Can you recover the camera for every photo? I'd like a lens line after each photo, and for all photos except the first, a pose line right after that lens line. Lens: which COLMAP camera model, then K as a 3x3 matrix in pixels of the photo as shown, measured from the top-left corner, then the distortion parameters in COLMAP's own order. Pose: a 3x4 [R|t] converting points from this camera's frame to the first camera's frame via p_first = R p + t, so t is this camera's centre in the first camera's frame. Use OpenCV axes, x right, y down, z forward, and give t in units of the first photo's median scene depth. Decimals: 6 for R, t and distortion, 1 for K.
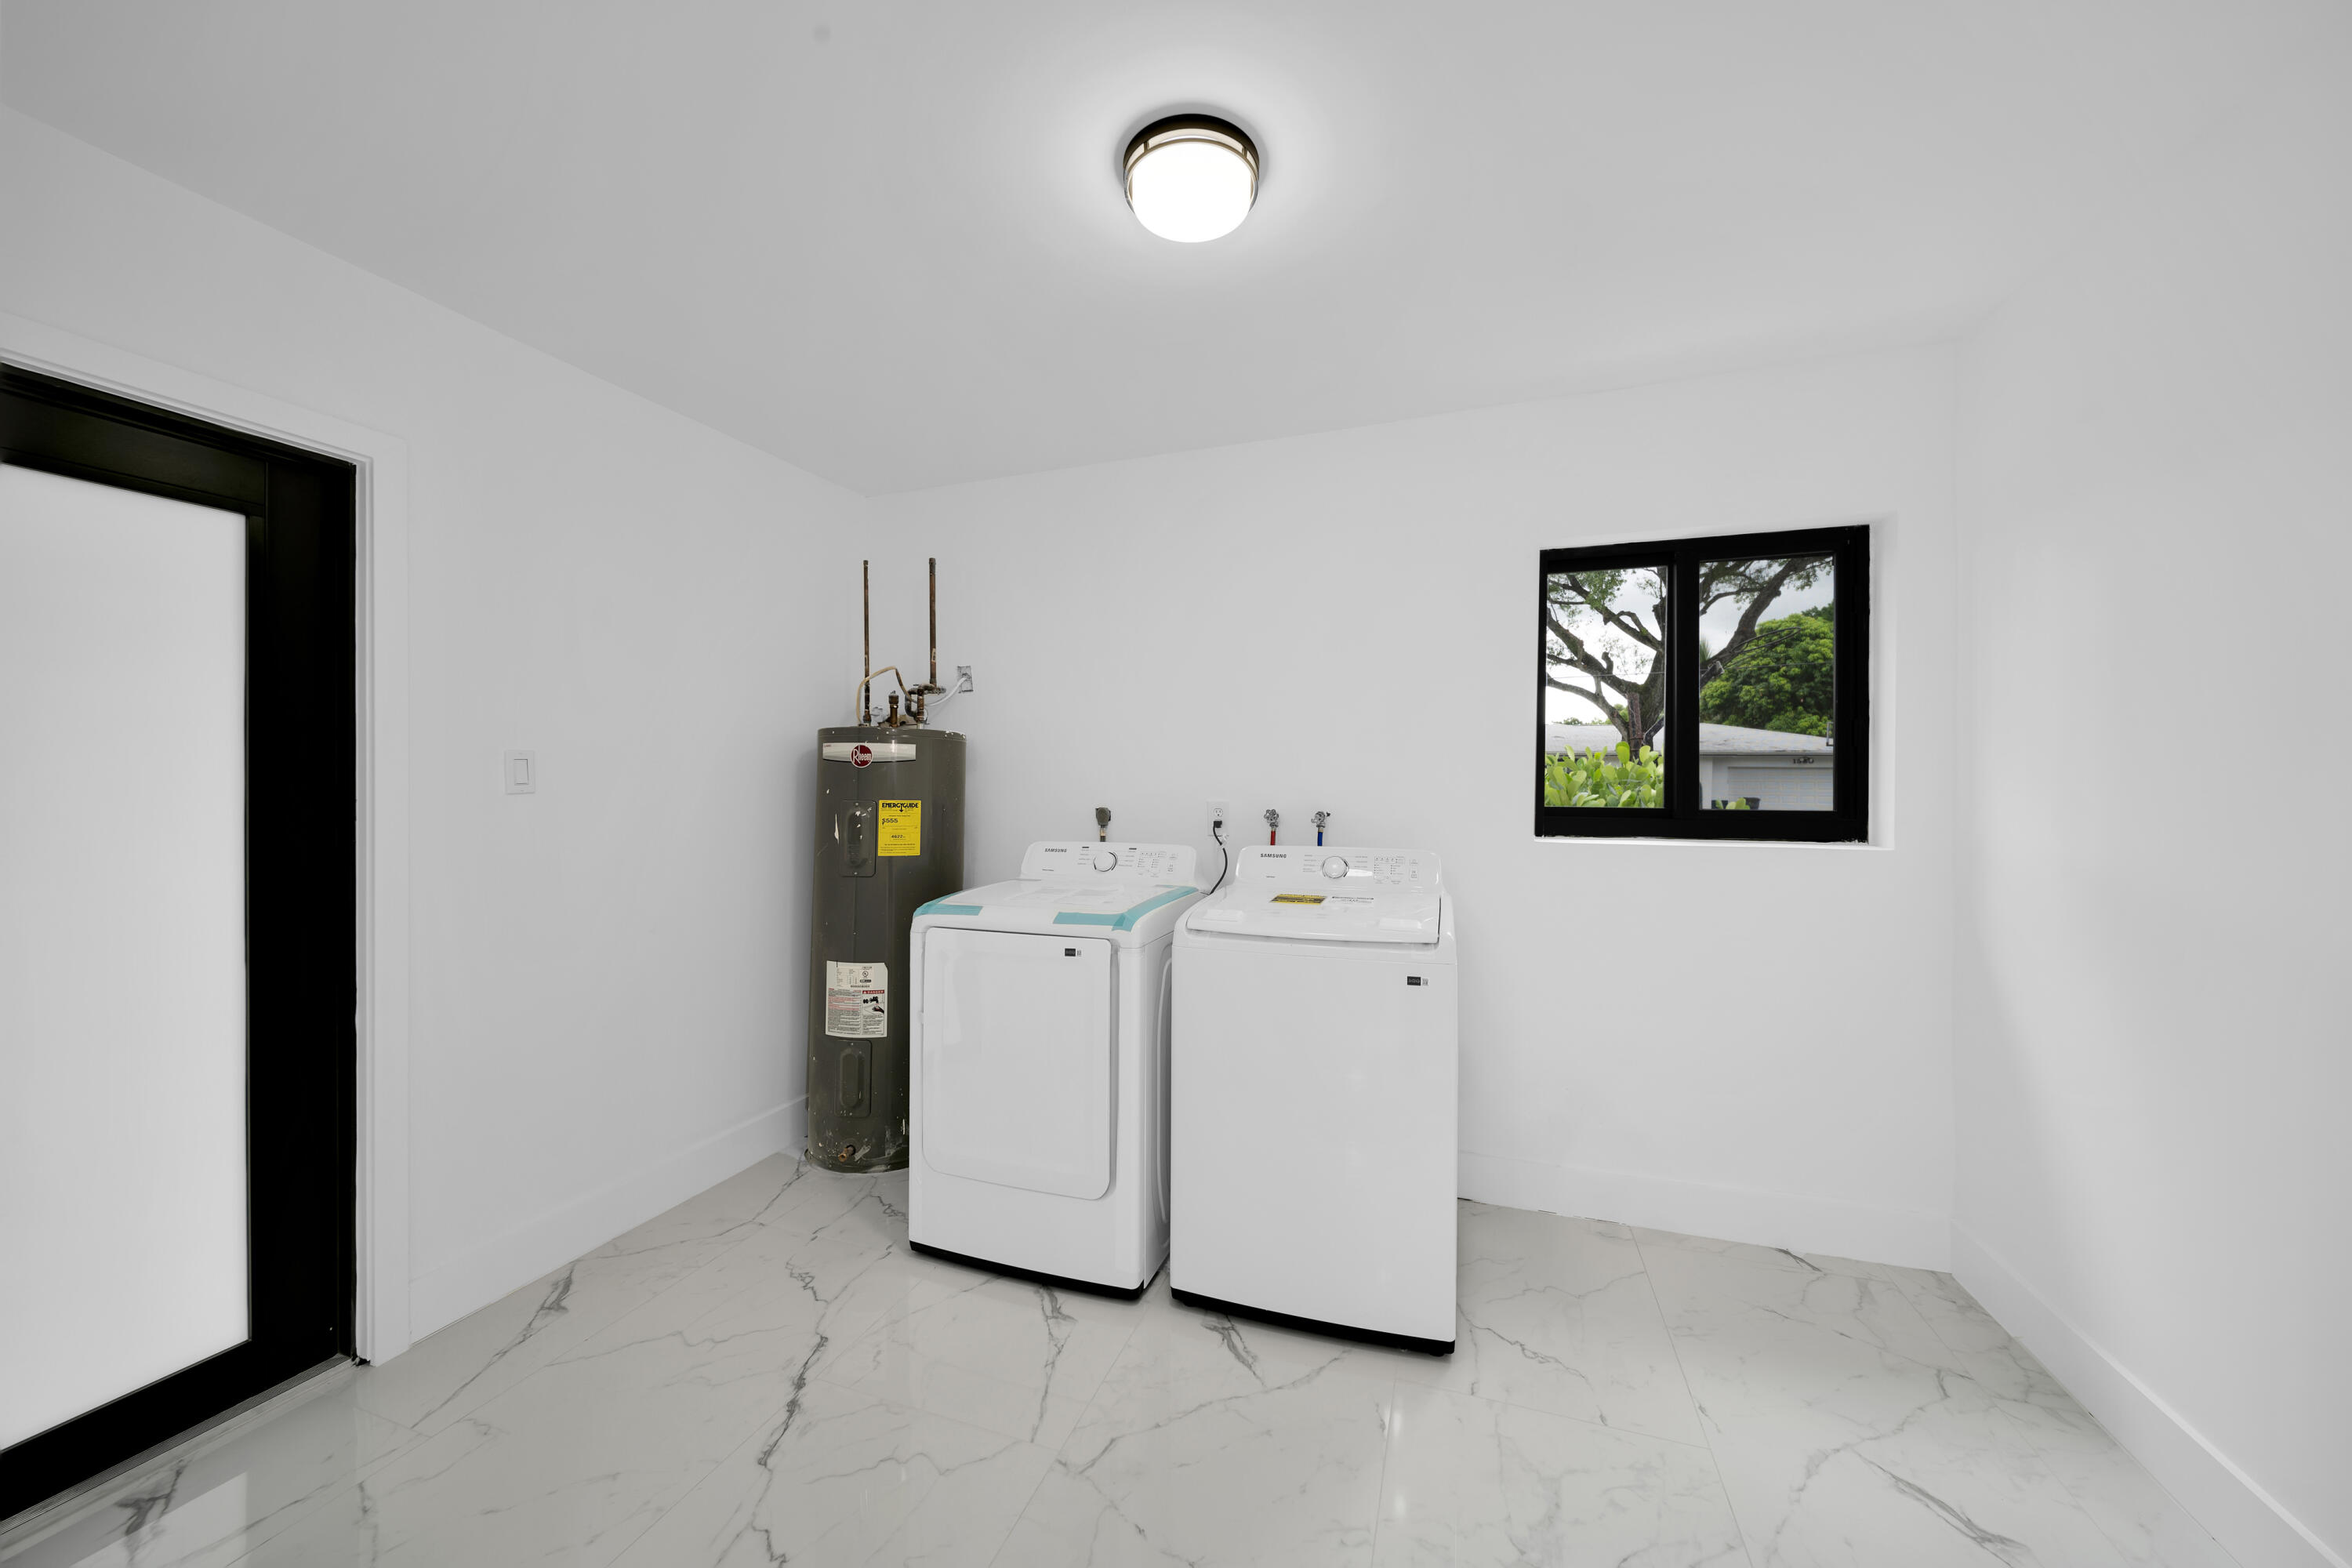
lens RADIAL K [[821.4, 0, 1180.7], [0, 821.4, 779.6], [0, 0, 1]] dist [-0.002510, -0.000367]
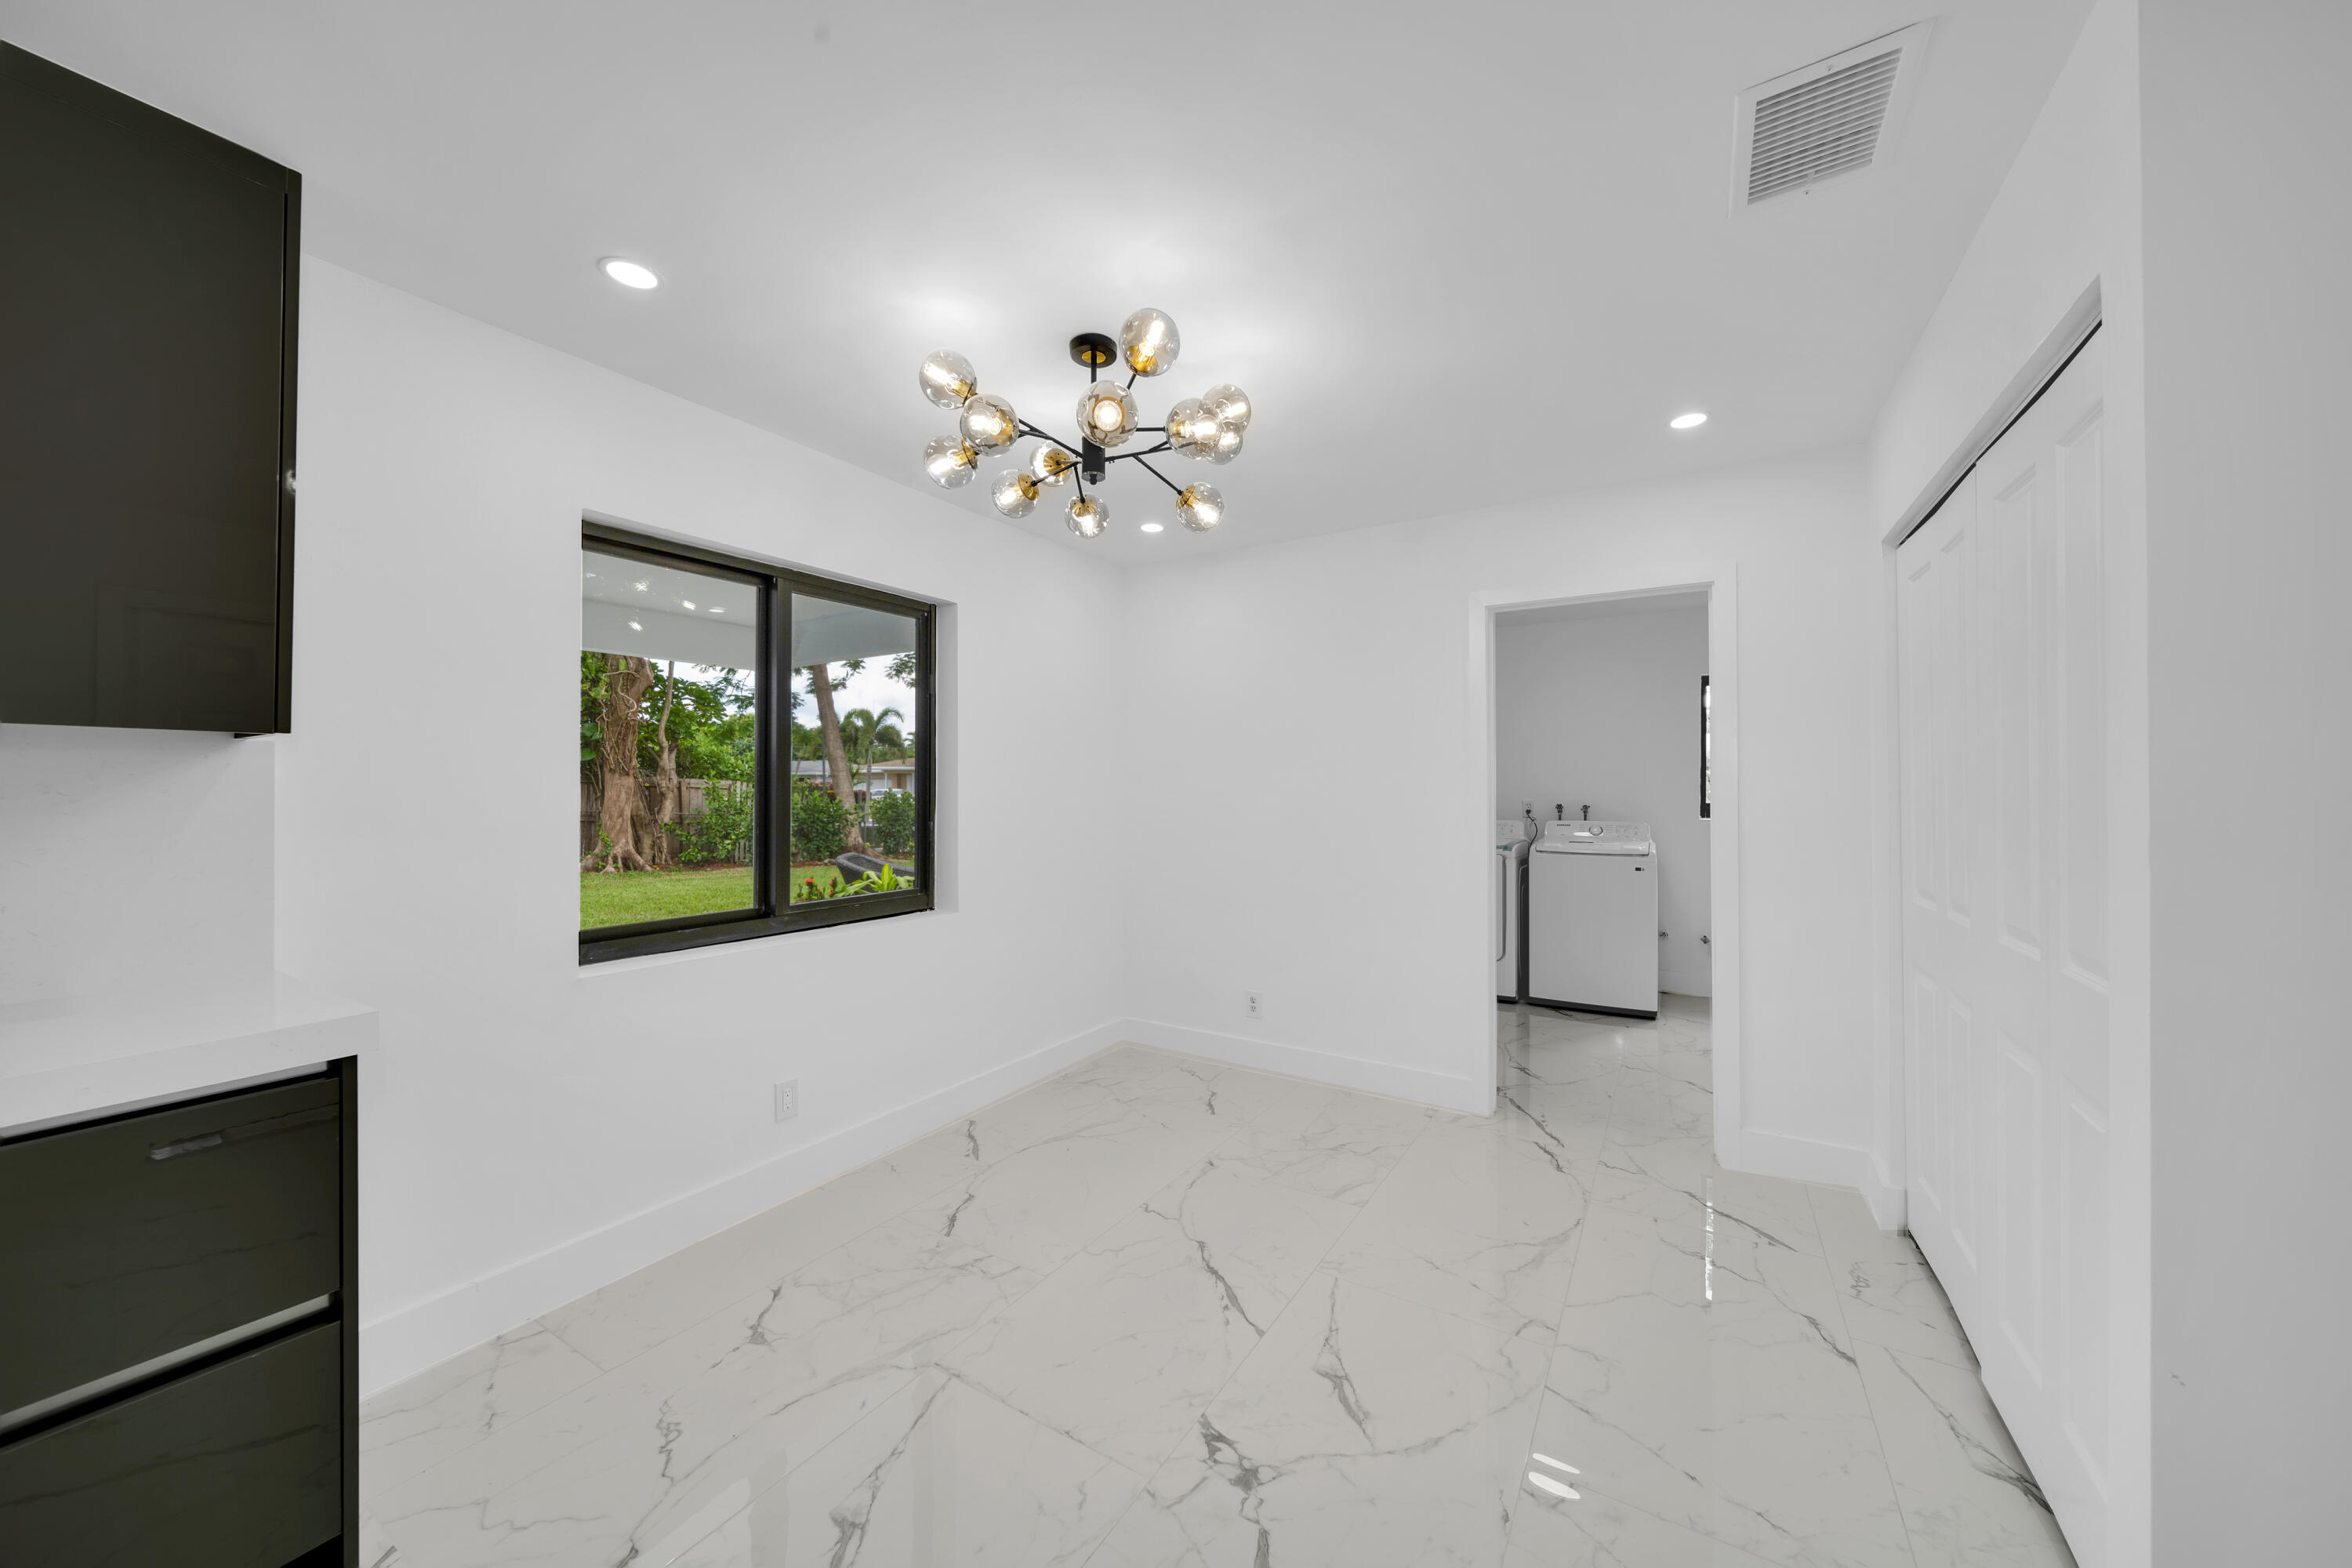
lens RADIAL K [[821.4, 0, 1180.7], [0, 821.4, 779.6], [0, 0, 1]] dist [-0.002510, -0.000367]
pose [[0.979068, -0.000263, -0.203533, -0.520134], [-0.001953, 0.999941, -0.010685, -0.000793], [0.203523, 0.010859, 0.979010, -1.576977]]
